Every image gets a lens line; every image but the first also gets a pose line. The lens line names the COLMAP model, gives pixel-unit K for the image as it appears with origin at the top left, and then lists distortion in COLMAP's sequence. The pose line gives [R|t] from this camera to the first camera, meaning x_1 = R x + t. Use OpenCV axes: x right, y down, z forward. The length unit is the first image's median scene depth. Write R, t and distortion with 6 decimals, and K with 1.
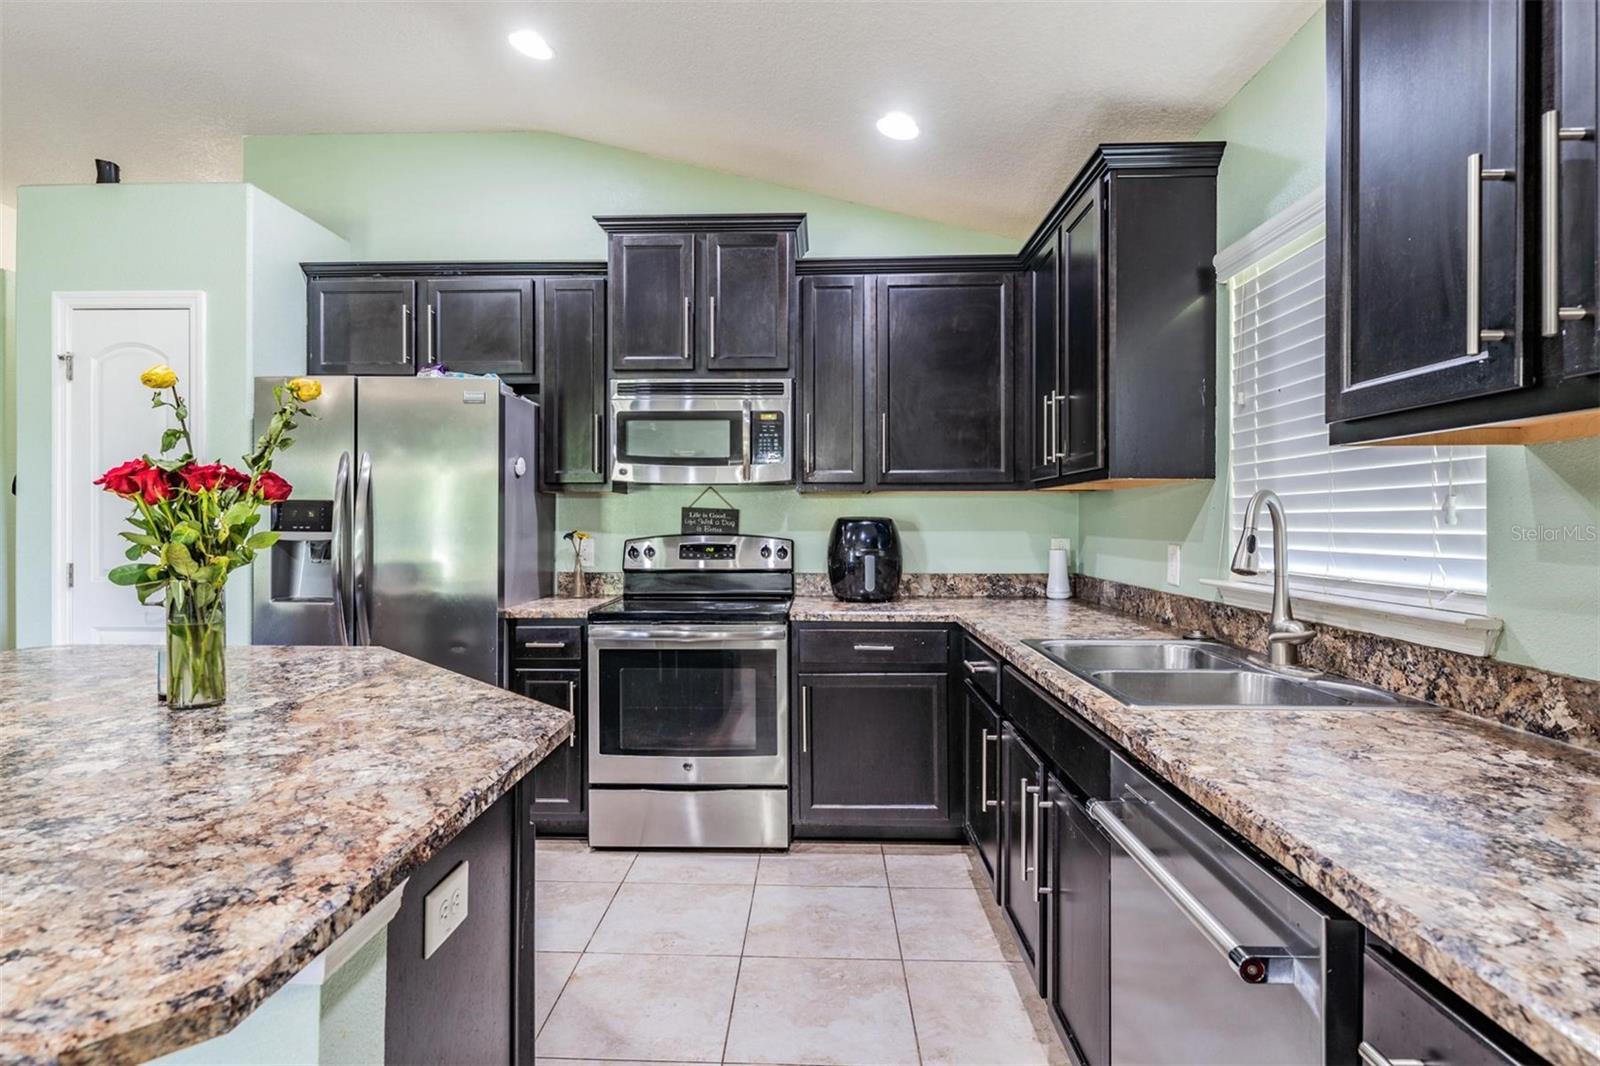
lens RADIAL K [[821.3, 0, 790.1], [0, 821.3, 527.2], [0, 0, 1]] dist [0.006381, -0.002184]
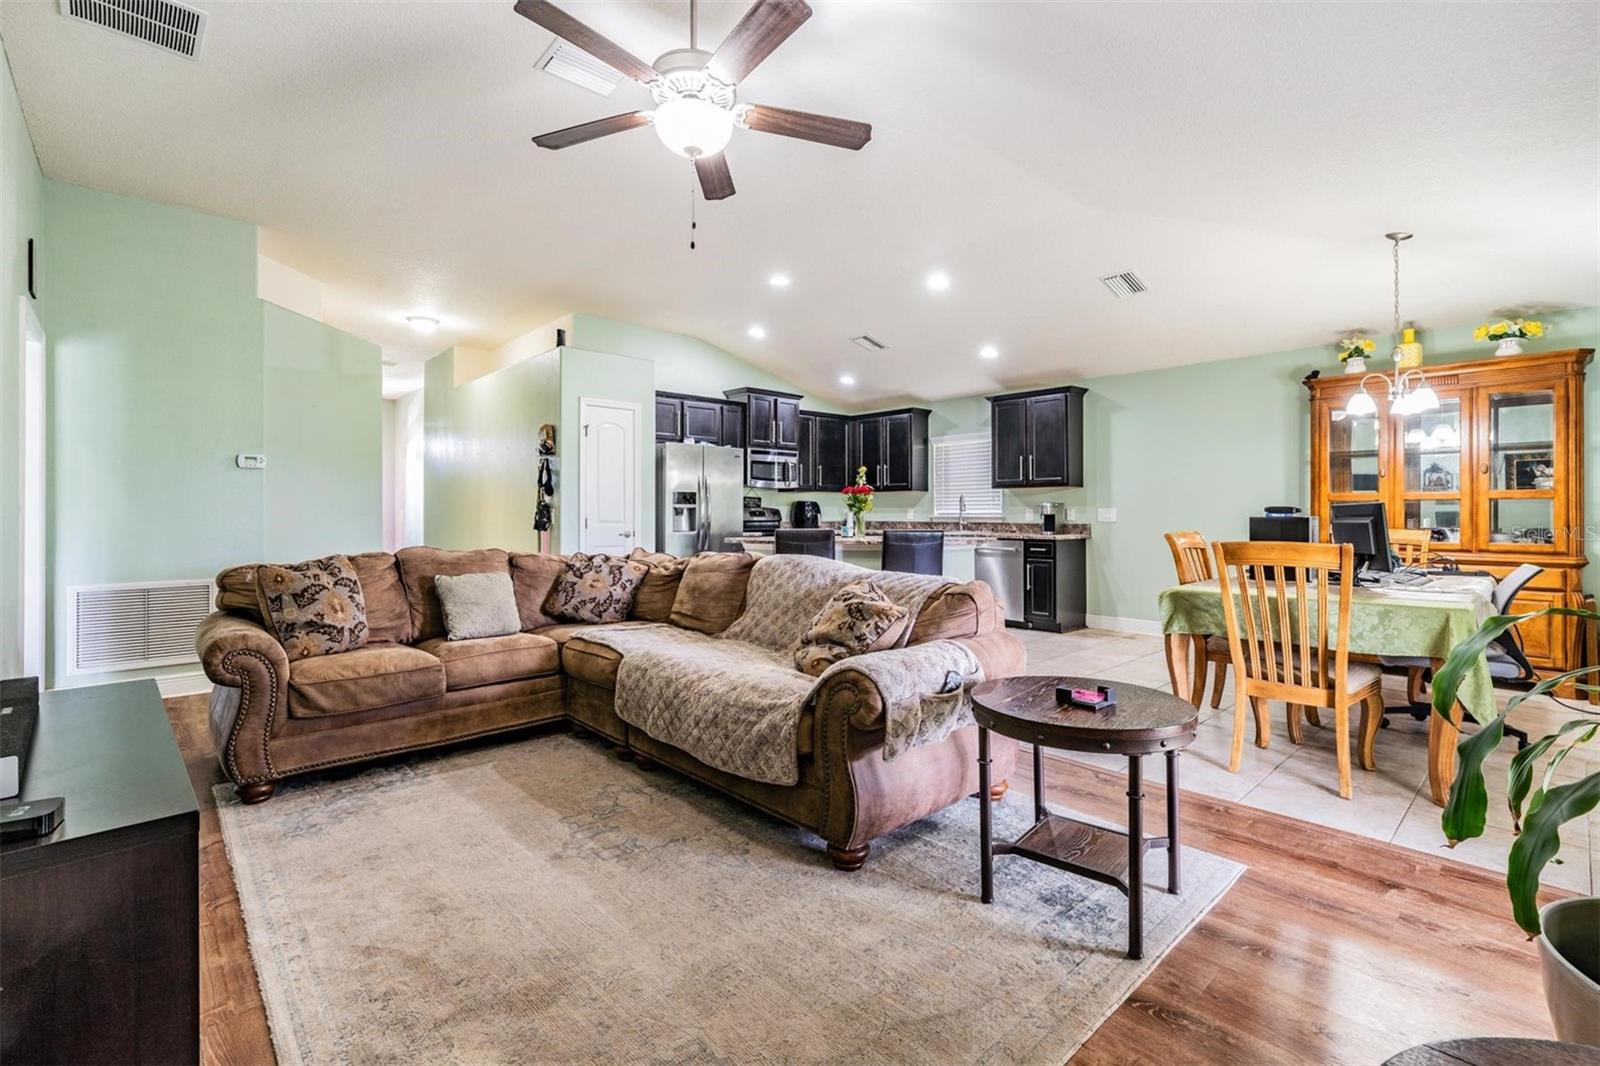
lens RADIAL K [[716.2, 0, 794.2], [0, 716.2, 531.8], [0, 0, 1]] dist [0.000506, -0.000160]
pose [[0.707133, -0.022510, 0.706722, -1.934043], [0.007398, 0.999674, 0.024438, 0.038519], [-0.707042, -0.012052, 0.707069, -0.815352]]
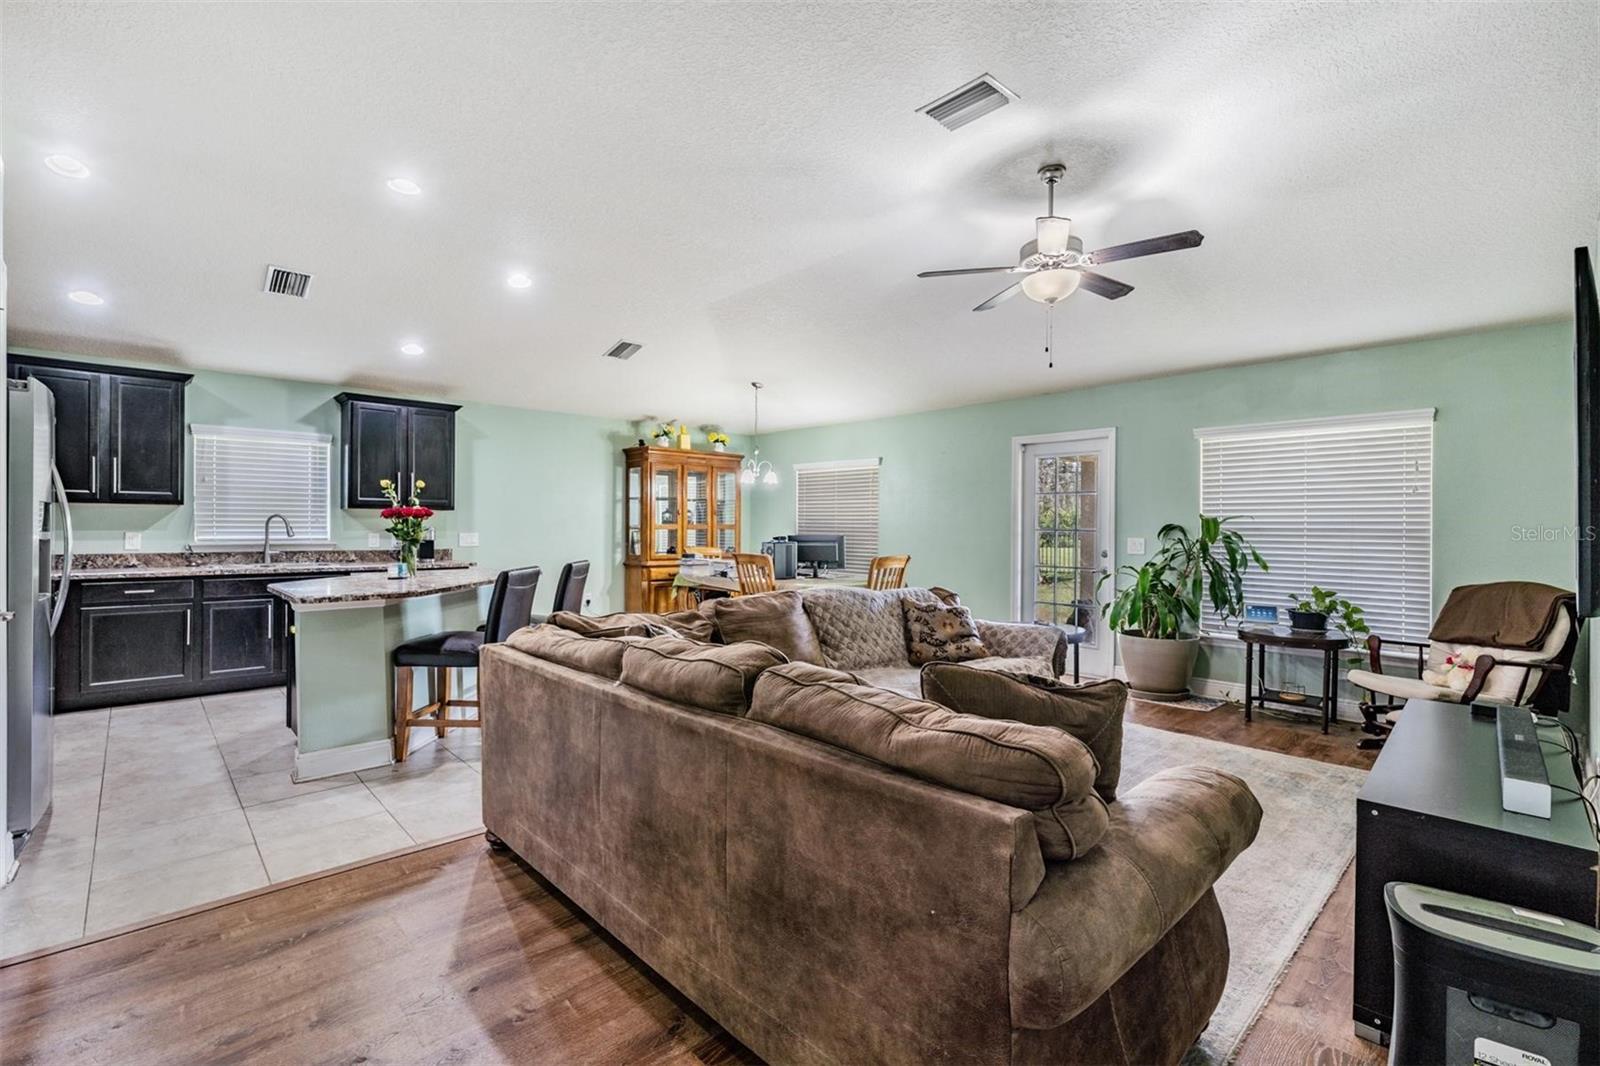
lens RADIAL K [[716.2, 0, 793.5], [0, 716.2, 529.0], [0, 0, 1]] dist [0.000506, -0.000160]
pose [[-0.711722, -0.009871, 0.702392, -1.955876], [-0.003936, 0.999942, 0.010065, -0.012286], [-0.702450, 0.004399, -0.711719, 0.989671]]
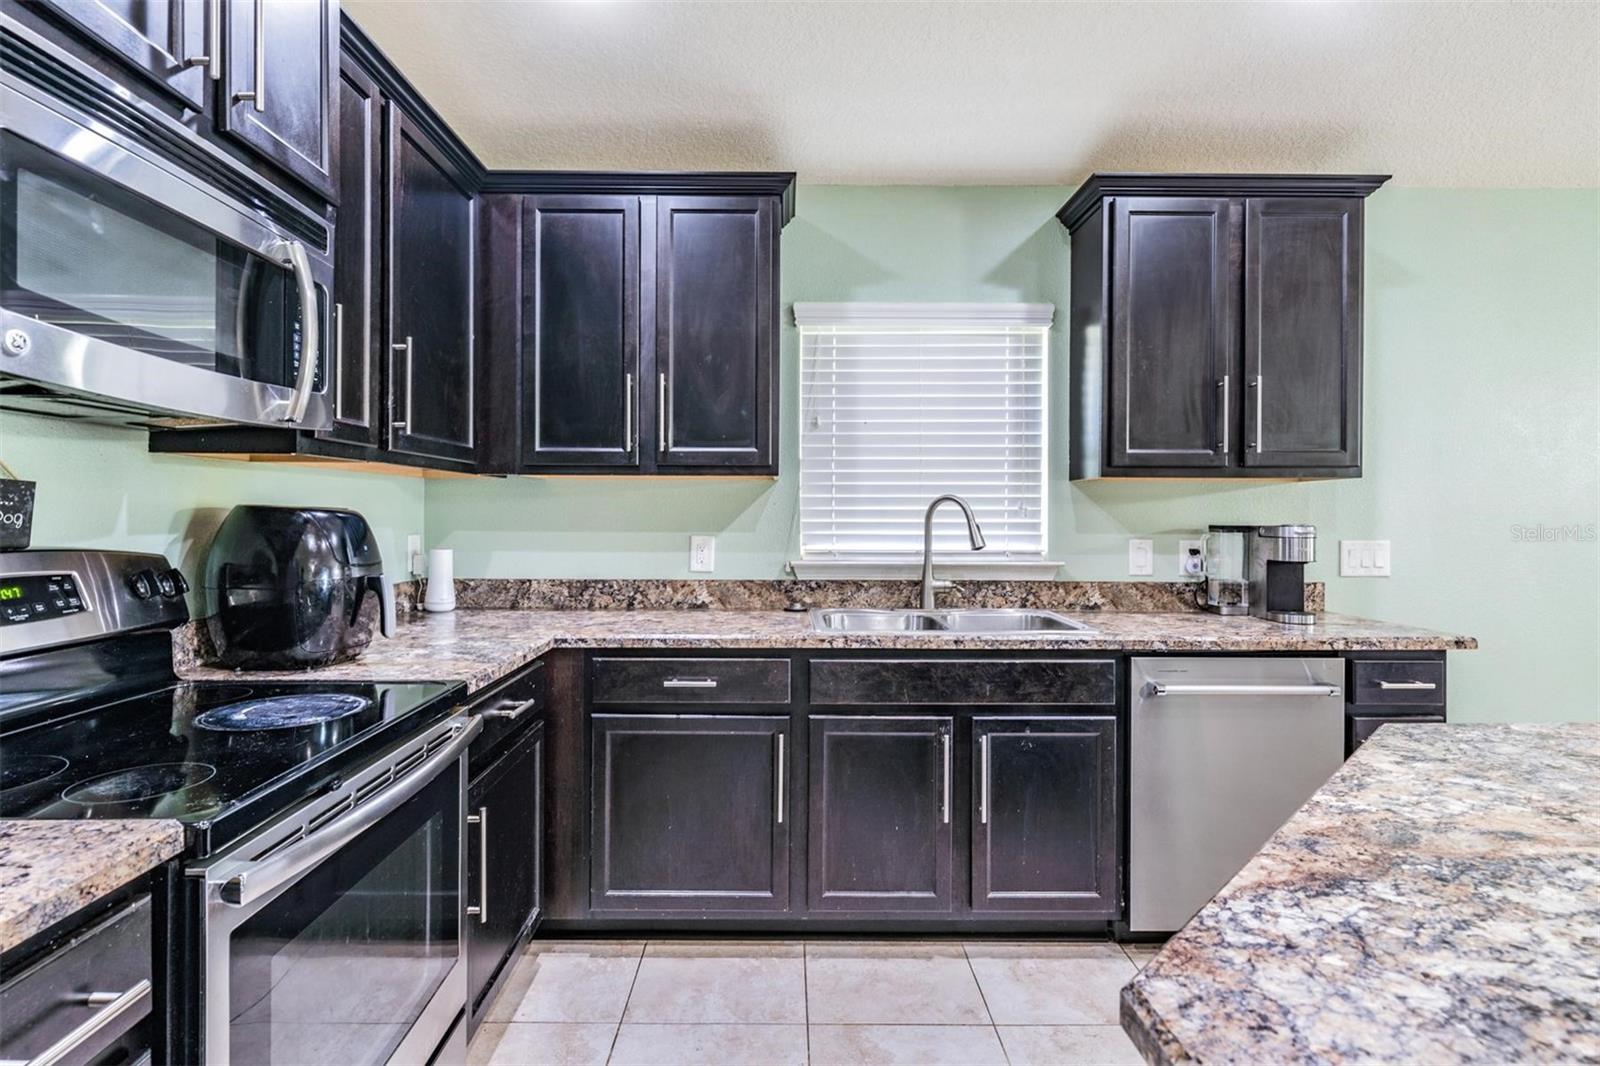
lens RADIAL K [[821.3, 0, 788.8], [0, 821.3, 514.4], [0, 0, 1]] dist [0.006381, -0.002184]
pose [[-0.046156, -0.002205, 0.998932, -0.561684], [0.003606, 0.999991, 0.002374, -0.008046], [-0.998928, 0.003712, -0.046147, 0.821309]]
